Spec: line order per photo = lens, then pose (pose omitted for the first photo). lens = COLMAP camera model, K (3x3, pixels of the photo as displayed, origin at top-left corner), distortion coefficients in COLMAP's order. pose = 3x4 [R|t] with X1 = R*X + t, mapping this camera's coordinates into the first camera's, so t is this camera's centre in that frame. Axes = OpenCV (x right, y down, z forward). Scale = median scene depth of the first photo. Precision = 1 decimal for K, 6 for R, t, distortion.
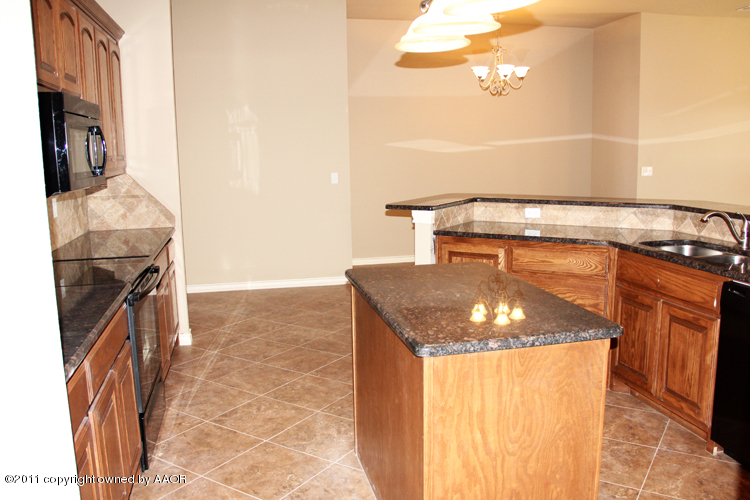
lens RADIAL K [[641.2, 0, 377.6], [0, 641.2, 252.6], [0, 0, 1]] dist [-0.156258, 0.106353]
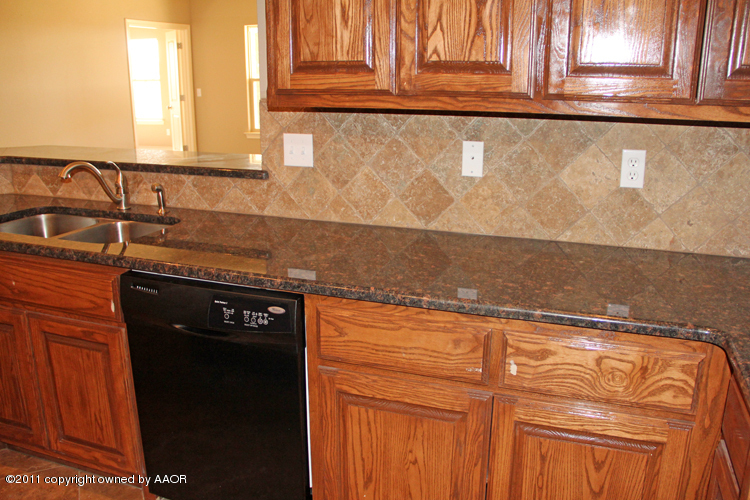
lens RADIAL K [[641.2, 0, 379.9], [0, 641.2, 247.4], [0, 0, 1]] dist [-0.156258, 0.106353]
pose [[0.529975, -0.213668, 0.820654, 0.145345], [0.117990, 0.976903, 0.178152, -0.059829], [-0.839765, 0.002413, 0.542945, 0.353216]]
